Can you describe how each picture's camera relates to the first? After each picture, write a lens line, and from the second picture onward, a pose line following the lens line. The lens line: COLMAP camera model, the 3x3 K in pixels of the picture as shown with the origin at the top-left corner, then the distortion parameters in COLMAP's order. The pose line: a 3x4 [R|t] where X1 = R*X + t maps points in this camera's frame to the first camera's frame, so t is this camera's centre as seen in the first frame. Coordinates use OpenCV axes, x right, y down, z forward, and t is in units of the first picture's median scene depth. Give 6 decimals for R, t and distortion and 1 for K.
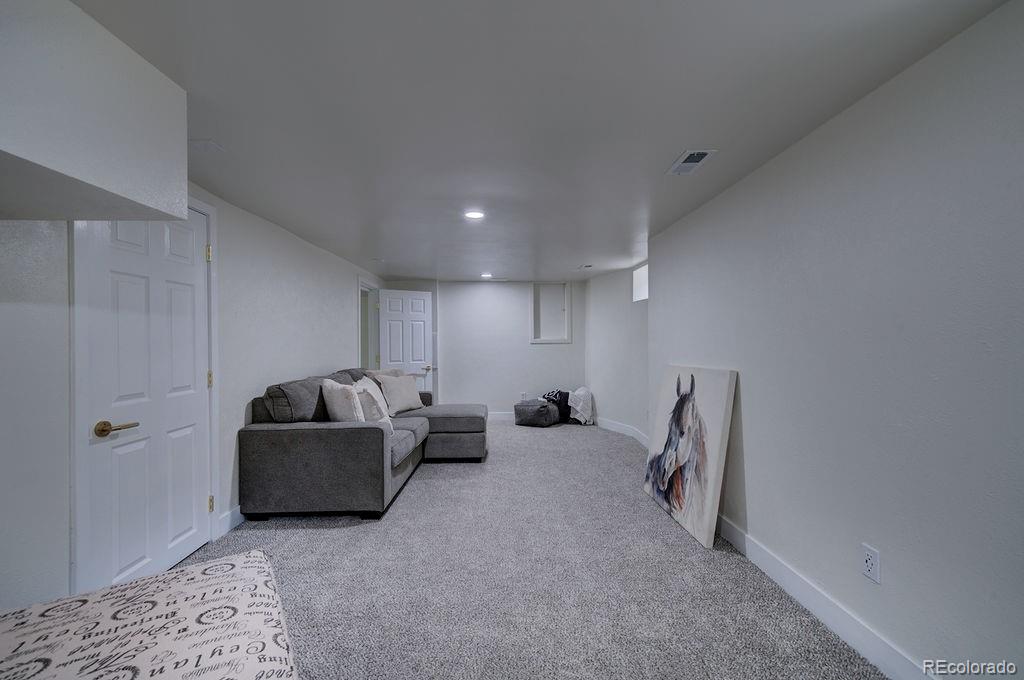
lens RADIAL K [[443.9, 0, 512.0], [0, 443.9, 340.0], [0, 0, 1]] dist [0.014661, 0.000671]
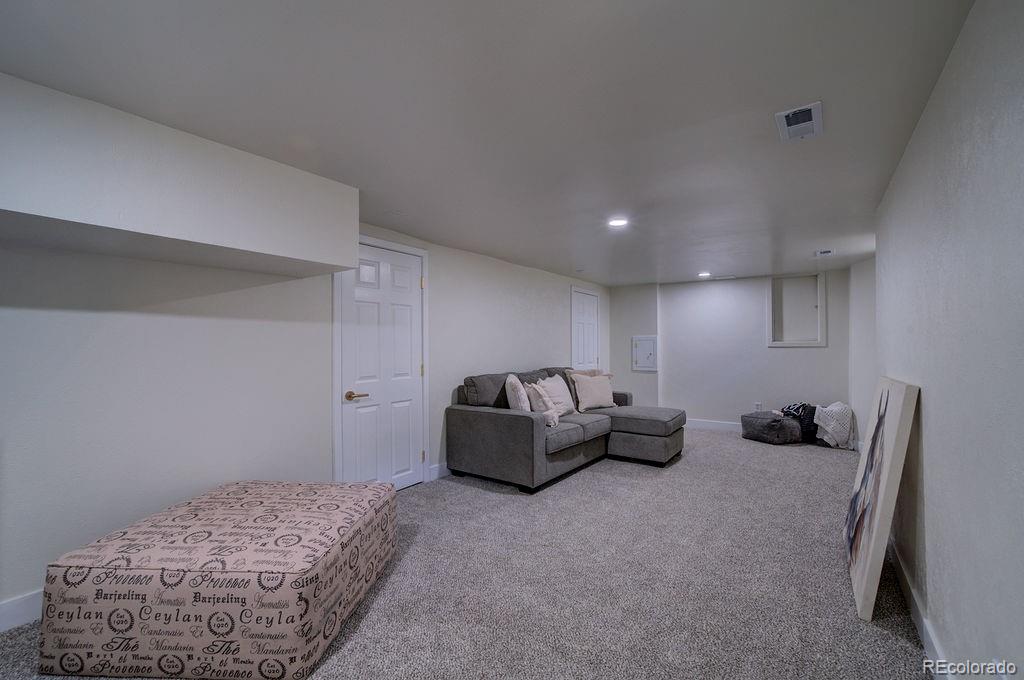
lens RADIAL K [[431.9, 0, 512.0], [0, 431.9, 340.0], [0, 0, 1]] dist [-0.001378, 0.000303]
pose [[0.799462, -0.003352, -0.600708, 0.328789], [-0.001073, 0.999975, -0.007008, 0.000843], [0.600716, 0.006247, 0.799438, 0.047350]]
